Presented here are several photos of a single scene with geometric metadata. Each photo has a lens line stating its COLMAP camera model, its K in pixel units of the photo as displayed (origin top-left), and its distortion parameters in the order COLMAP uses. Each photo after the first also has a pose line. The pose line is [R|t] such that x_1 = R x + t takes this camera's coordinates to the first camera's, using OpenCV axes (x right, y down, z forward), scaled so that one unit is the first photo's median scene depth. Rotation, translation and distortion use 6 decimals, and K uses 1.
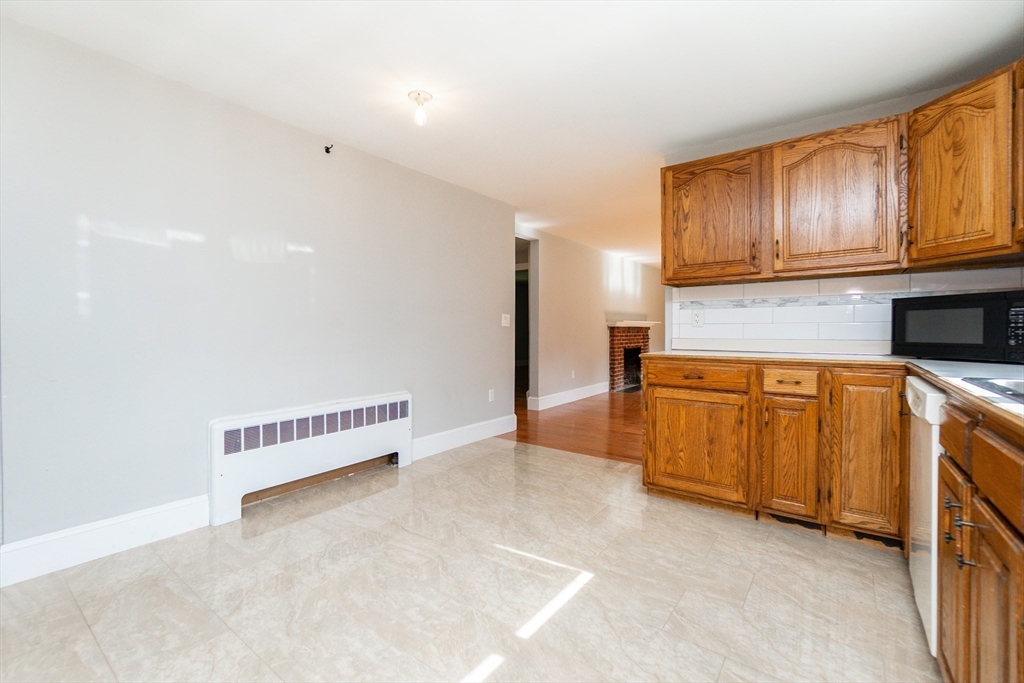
lens RADIAL K [[448.0, 0, 510.4], [0, 448.0, 336.3], [0, 0, 1]] dist [-0.004455, 0.000004]
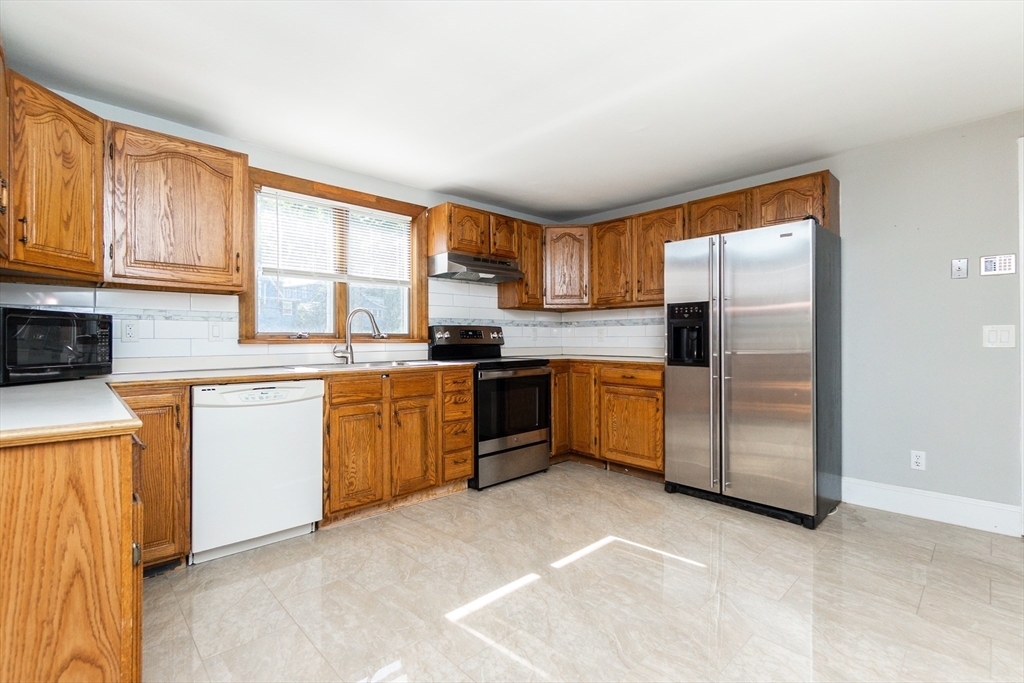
lens RADIAL K [[448.0, 0, 487.7], [0, 448.0, 339.0], [0, 0, 1]] dist [-0.004455, 0.000004]
pose [[-0.977745, 0.002343, 0.209784, -0.076951], [0.003364, 0.999984, 0.004507, -0.030793], [-0.209770, 0.005113, -0.977737, 1.490493]]
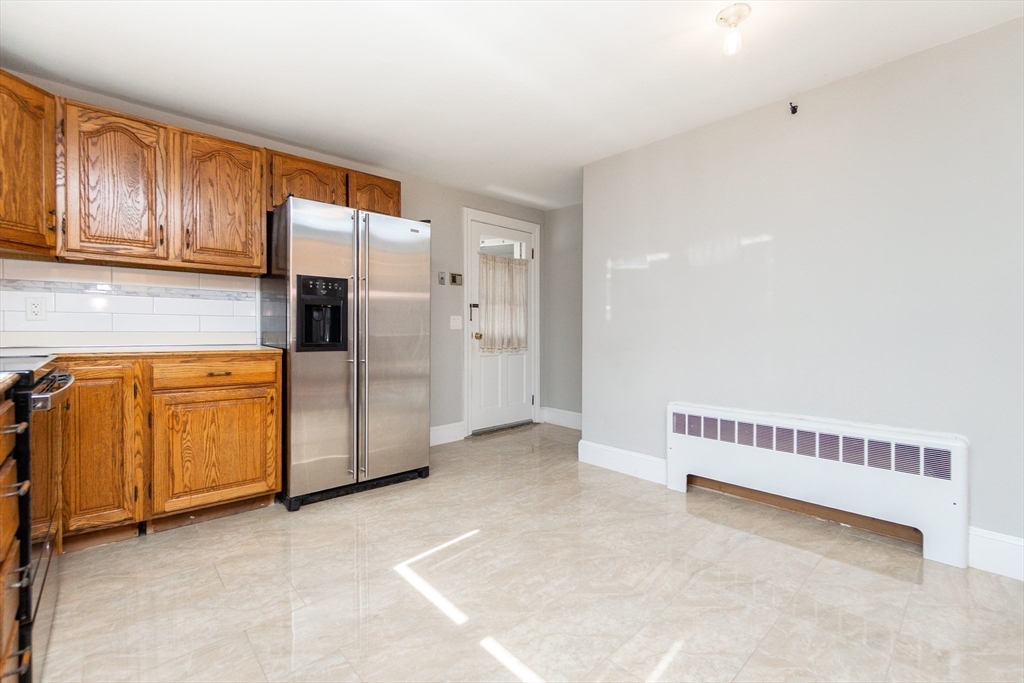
lens RADIAL K [[448.0, 0, 505.3], [0, 448.0, 334.6], [0, 0, 1]] dist [-0.004455, 0.000004]
pose [[-0.202488, 0.008991, -0.979244, 0.612942], [-0.013653, 0.999835, 0.012003, -0.005396], [0.979190, 0.015800, -0.202331, 0.781309]]
